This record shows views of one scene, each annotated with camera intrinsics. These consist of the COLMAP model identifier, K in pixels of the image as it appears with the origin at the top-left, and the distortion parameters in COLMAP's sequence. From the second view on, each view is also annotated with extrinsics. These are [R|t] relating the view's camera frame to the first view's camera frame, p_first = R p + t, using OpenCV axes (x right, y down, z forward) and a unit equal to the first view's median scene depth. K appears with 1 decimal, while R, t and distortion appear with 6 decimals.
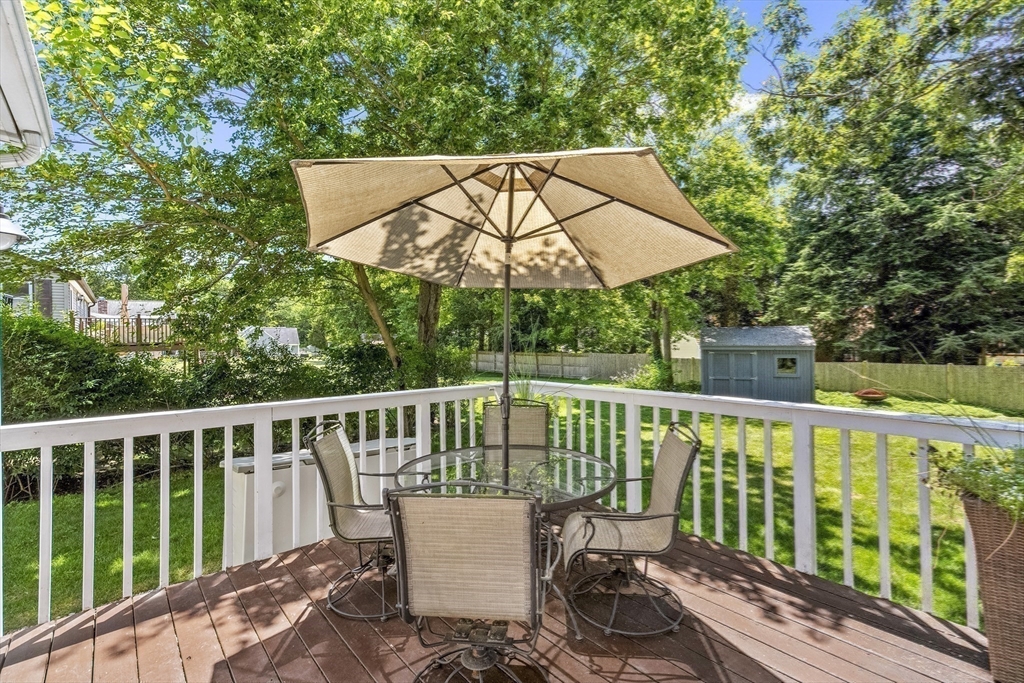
lens RADIAL K [[458.0, 0, 511.1], [0, 458.0, 337.9], [0, 0, 1]] dist [0.004340, 0.000648]
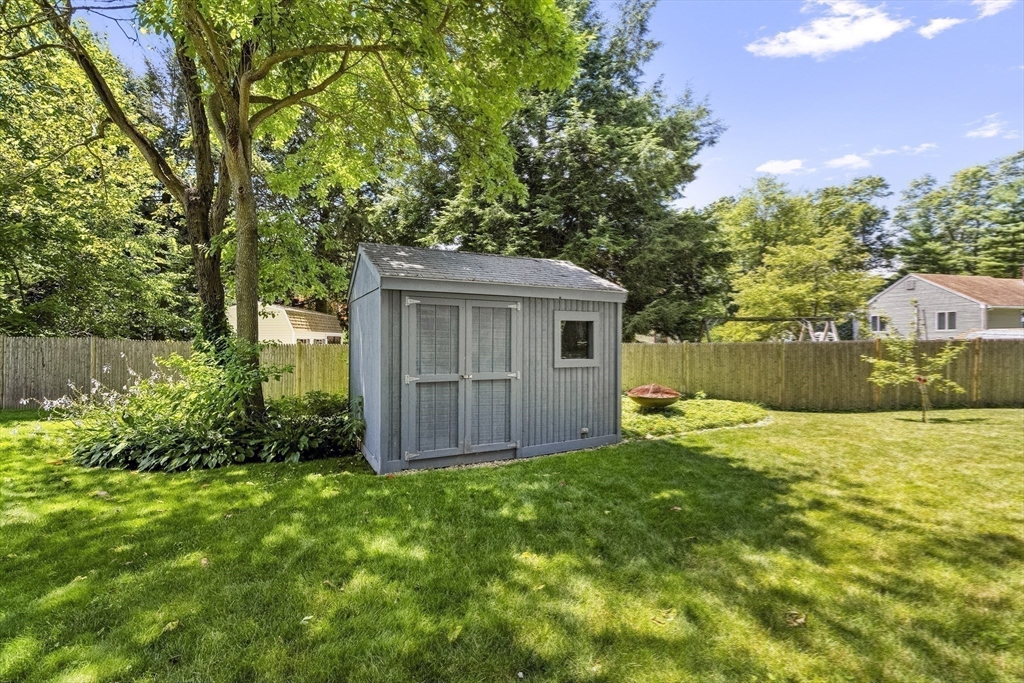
lens RADIAL K [[458.0, 0, 509.7], [0, 458.0, 344.9], [0, 0, 1]] dist [0.004340, 0.000648]
pose [[0.621354, 0.007257, 0.783496, 0.180510], [-0.005141, 0.999973, -0.005185, 0.050647], [-0.783513, -0.000807, 0.621375, 0.590370]]
